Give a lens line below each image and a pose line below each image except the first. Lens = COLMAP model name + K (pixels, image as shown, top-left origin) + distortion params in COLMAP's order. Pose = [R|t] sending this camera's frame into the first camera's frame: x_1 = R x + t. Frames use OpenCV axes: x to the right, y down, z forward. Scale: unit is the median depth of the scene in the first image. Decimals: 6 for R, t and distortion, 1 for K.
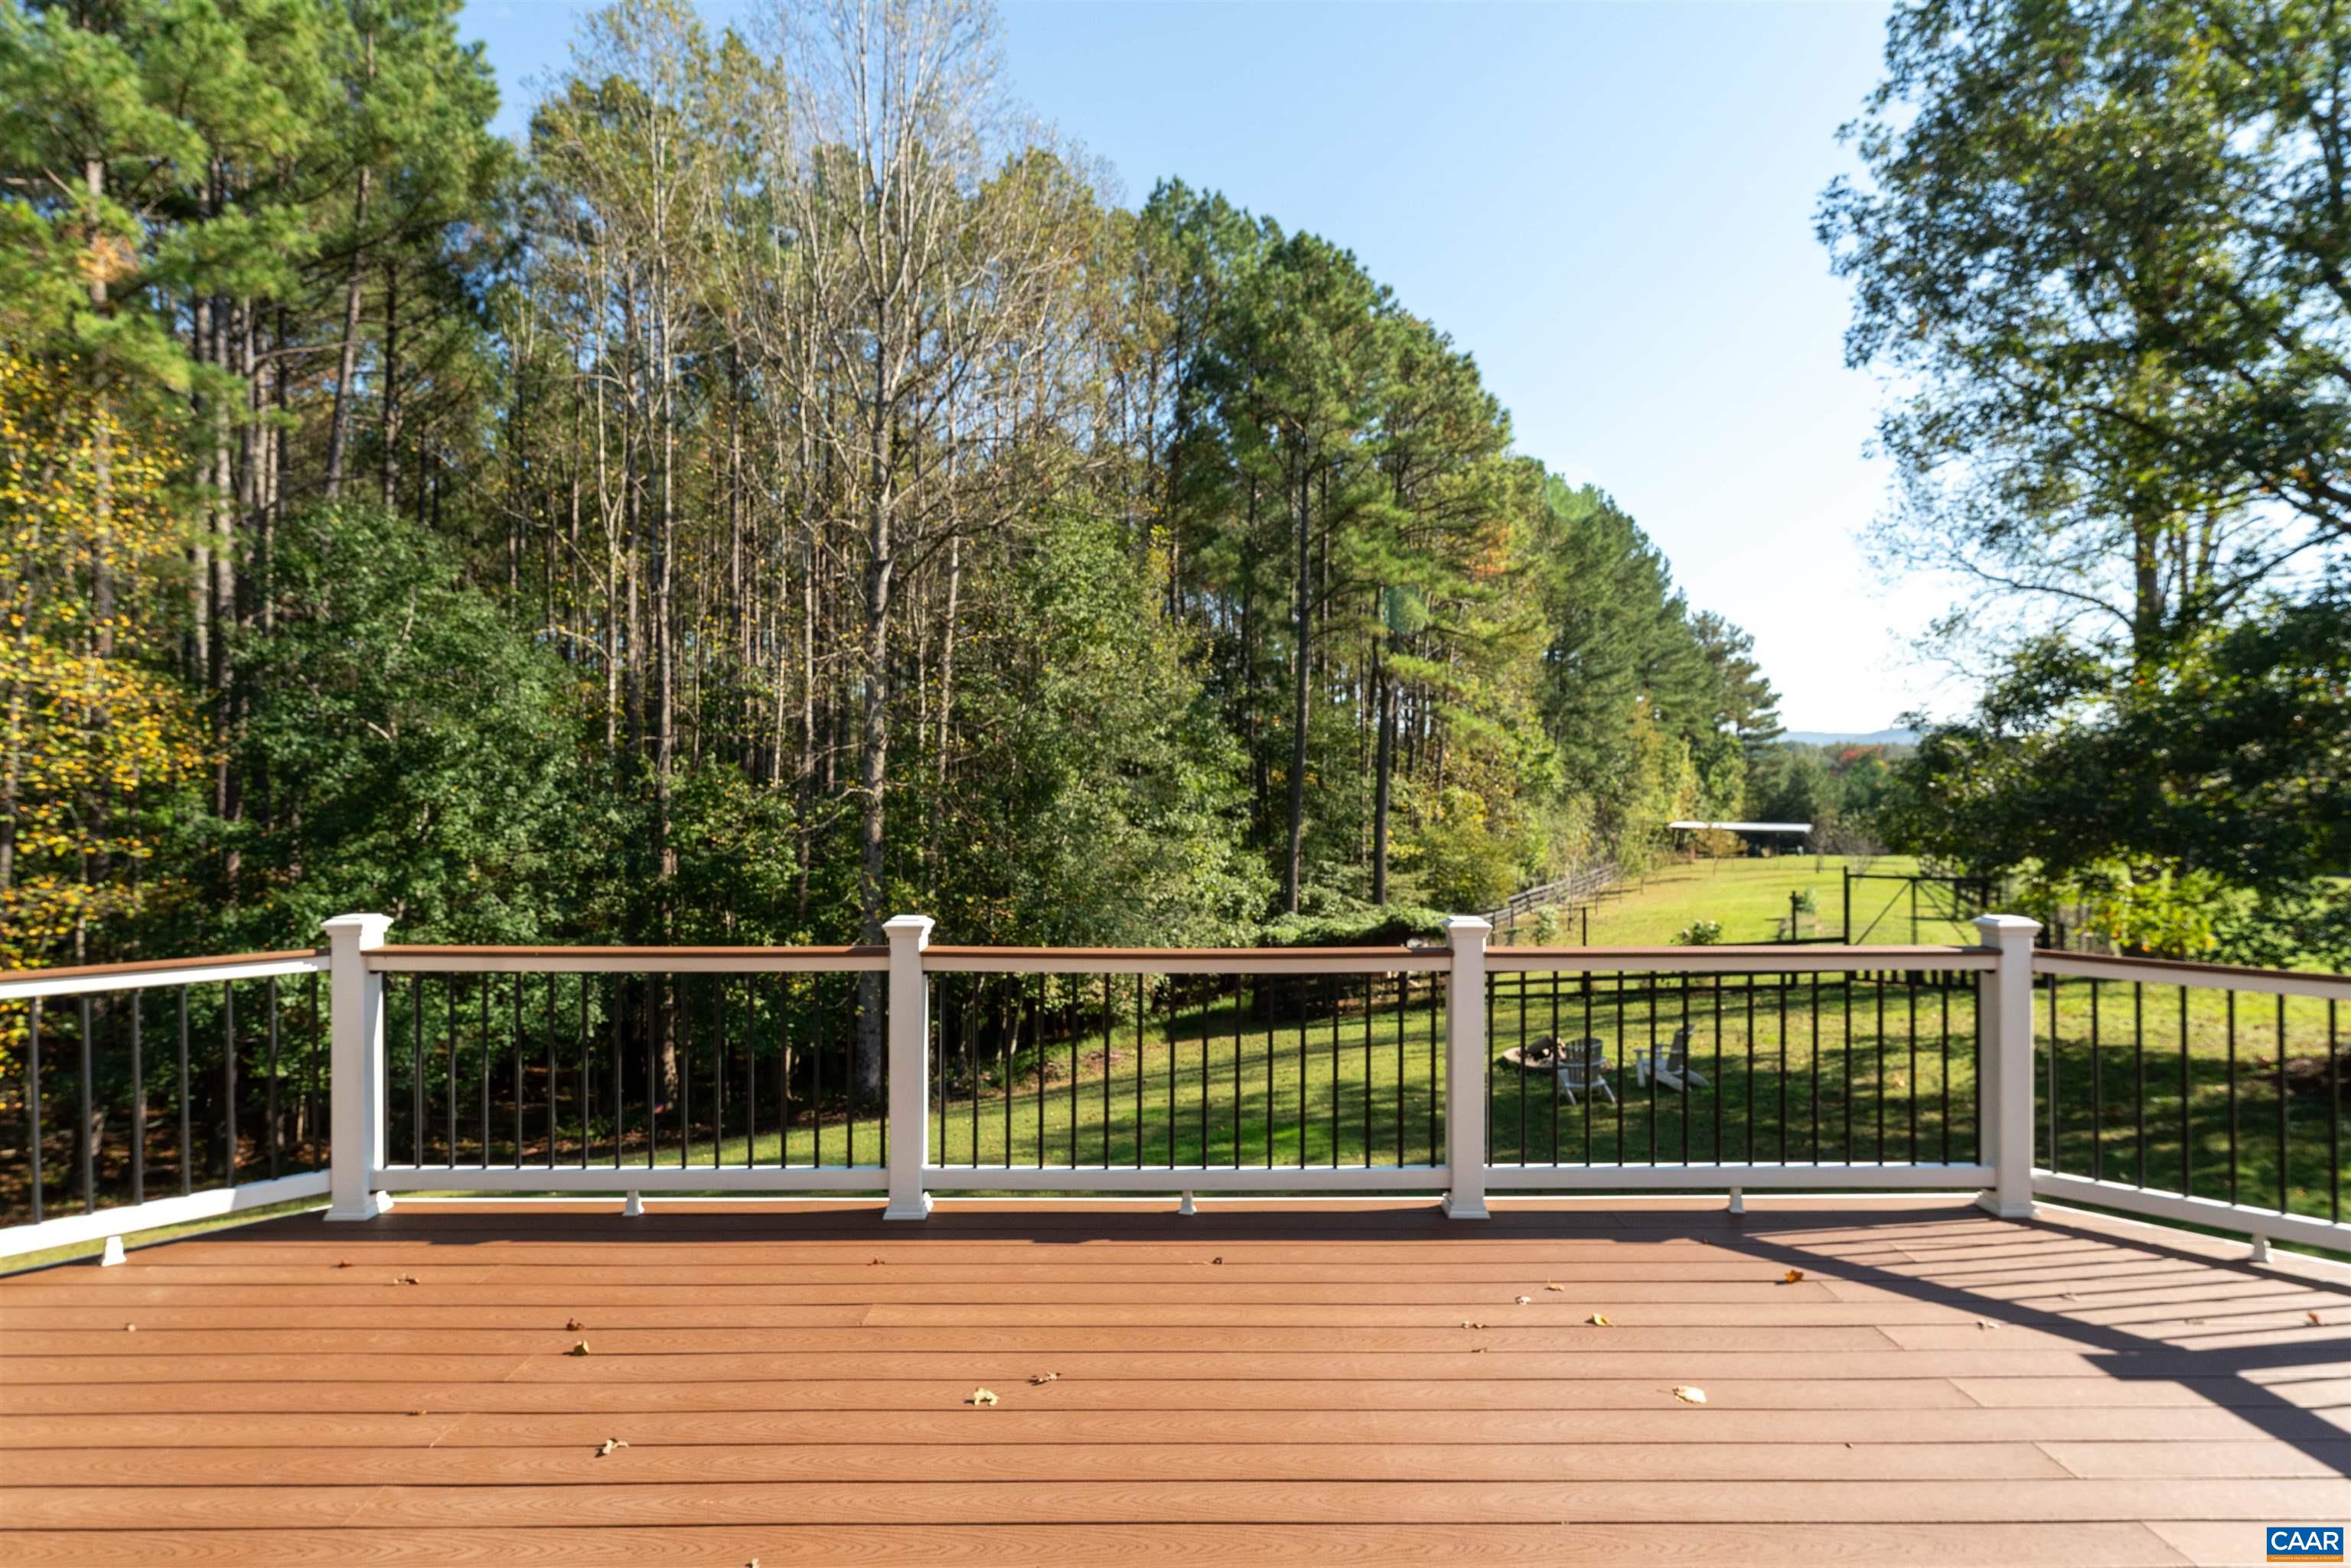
lens RADIAL K [[1200.5, 0, 1181.3], [0, 1200.5, 789.1], [0, 0, 1]] dist [-0.006586, -0.000384]
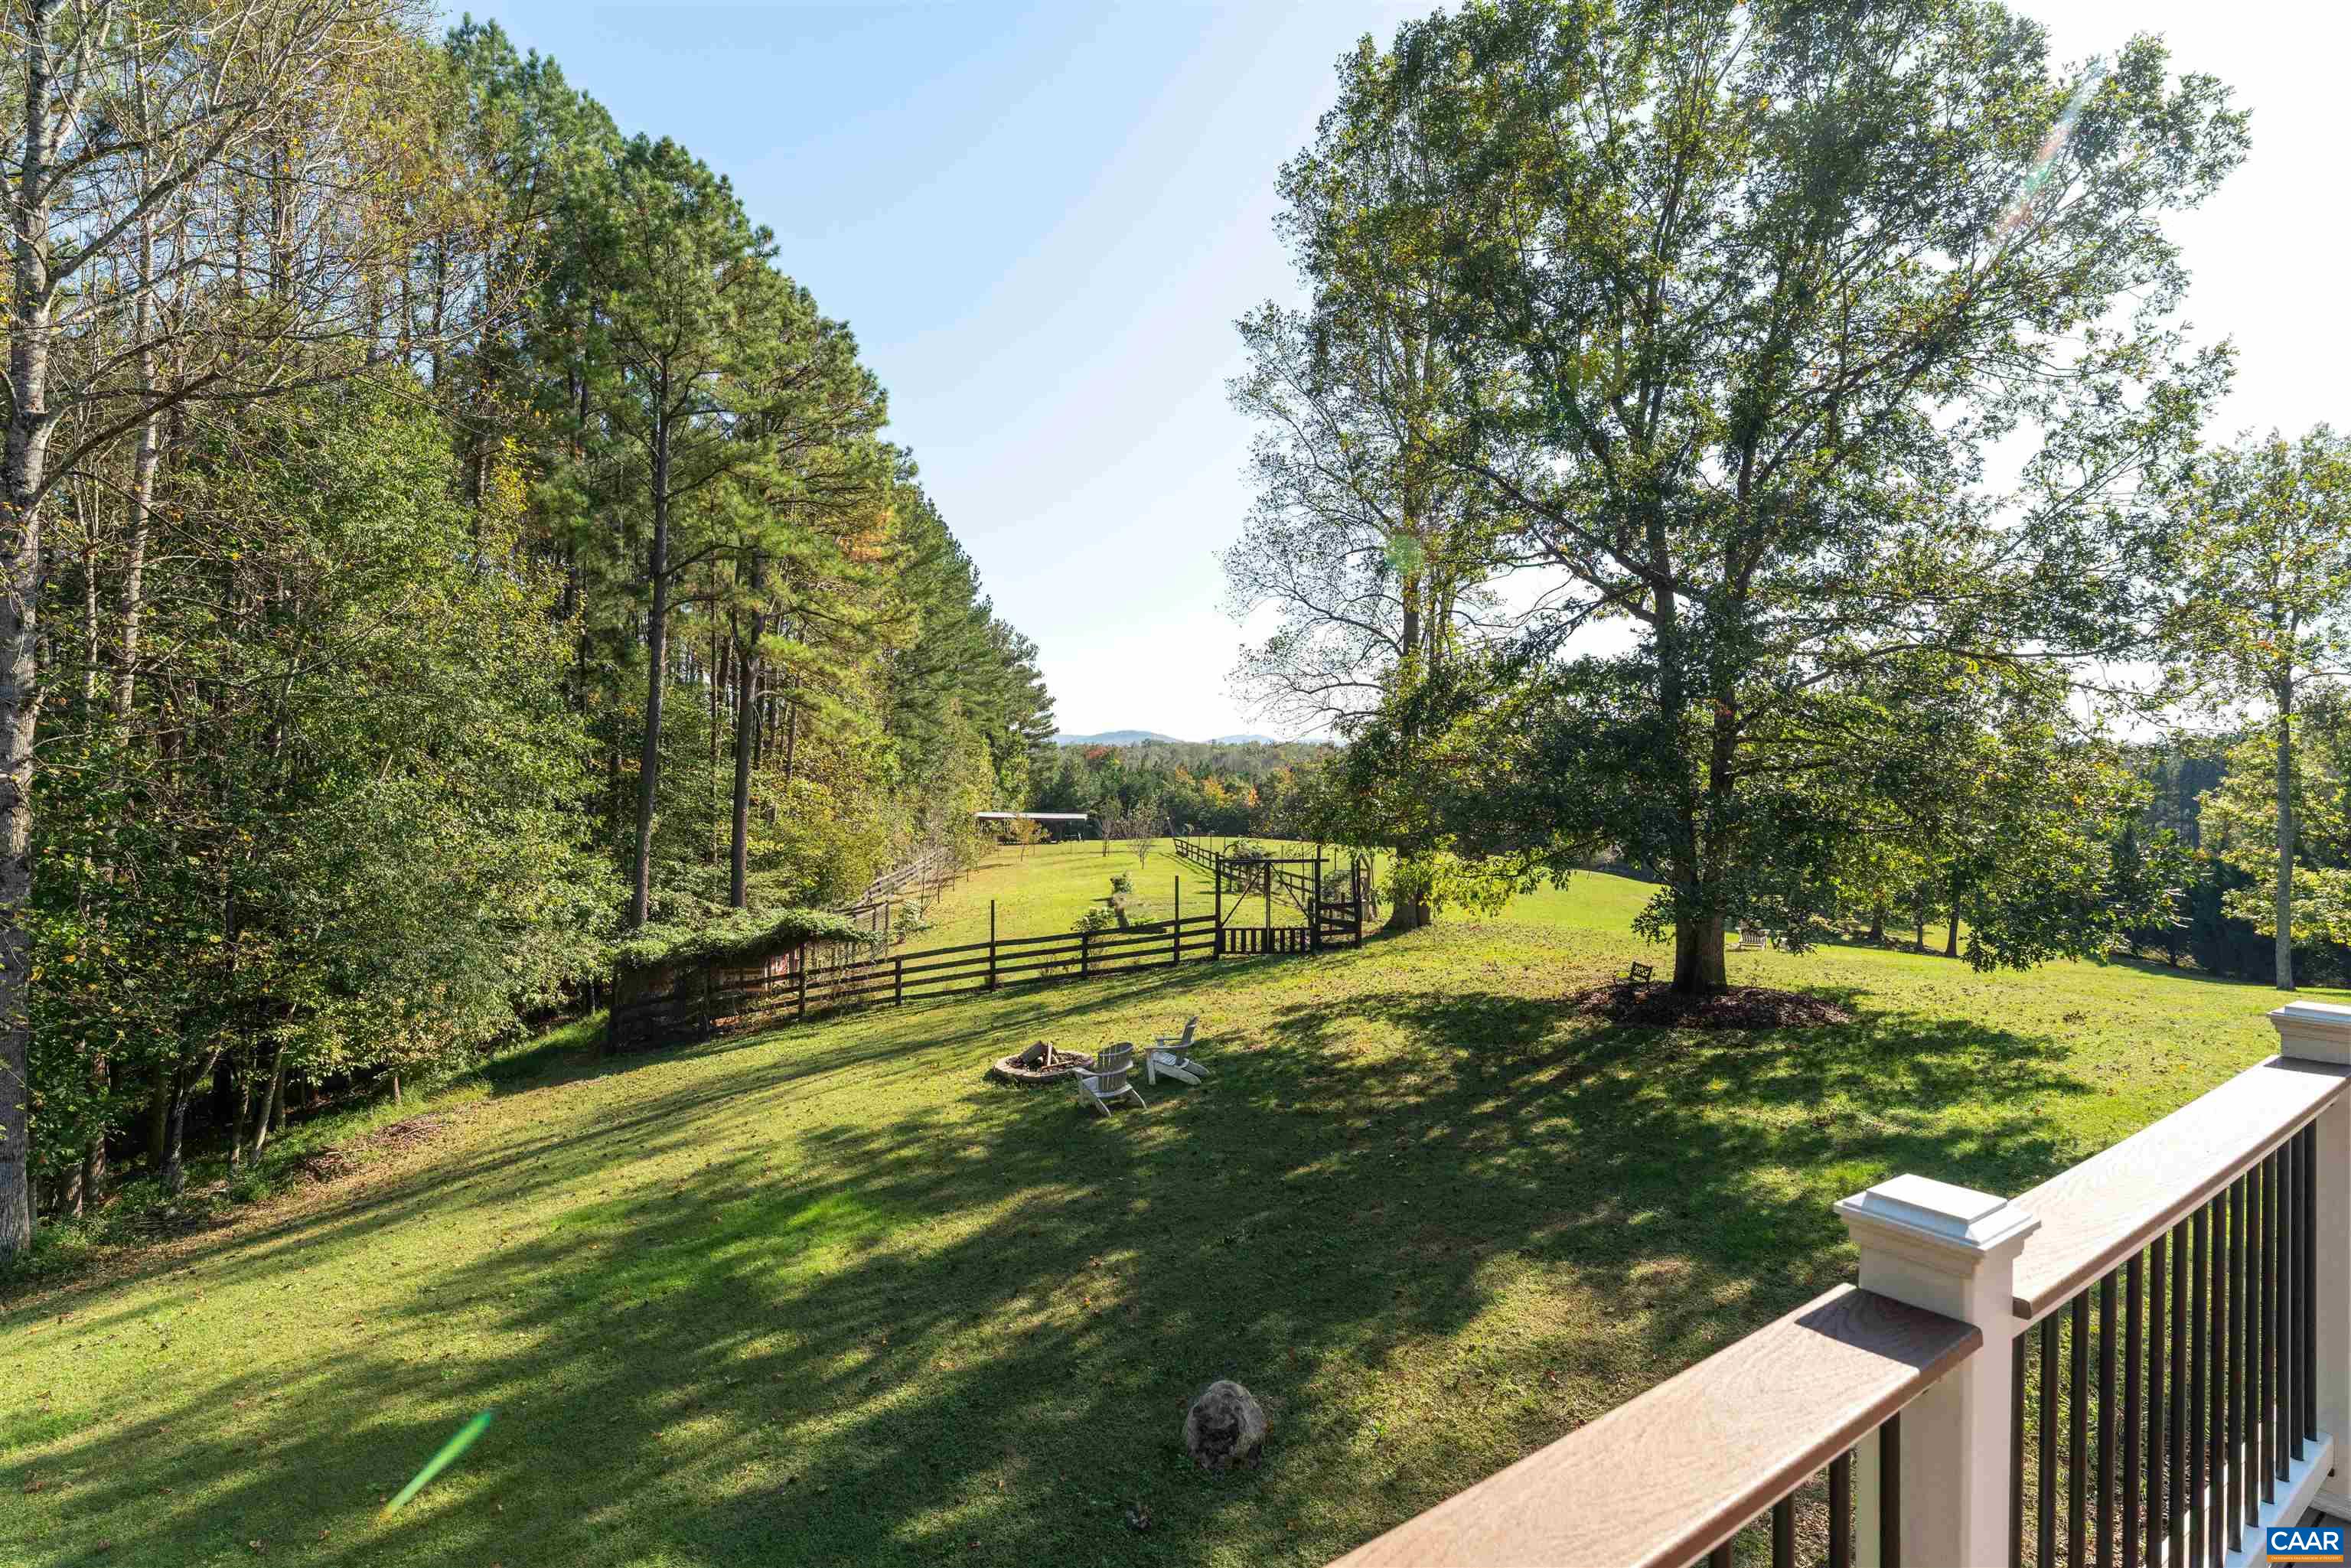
lens RADIAL K [[1150.7, 0, 1174.4], [0, 1150.7, 778.2], [0, 0, 1]] dist [0.001105, 0.000583]
pose [[0.824544, 0.007435, 0.565749, -0.057564], [-0.005736, 0.999972, -0.004781, 0.001081], [-0.565769, 0.000697, 0.824563, 0.094166]]
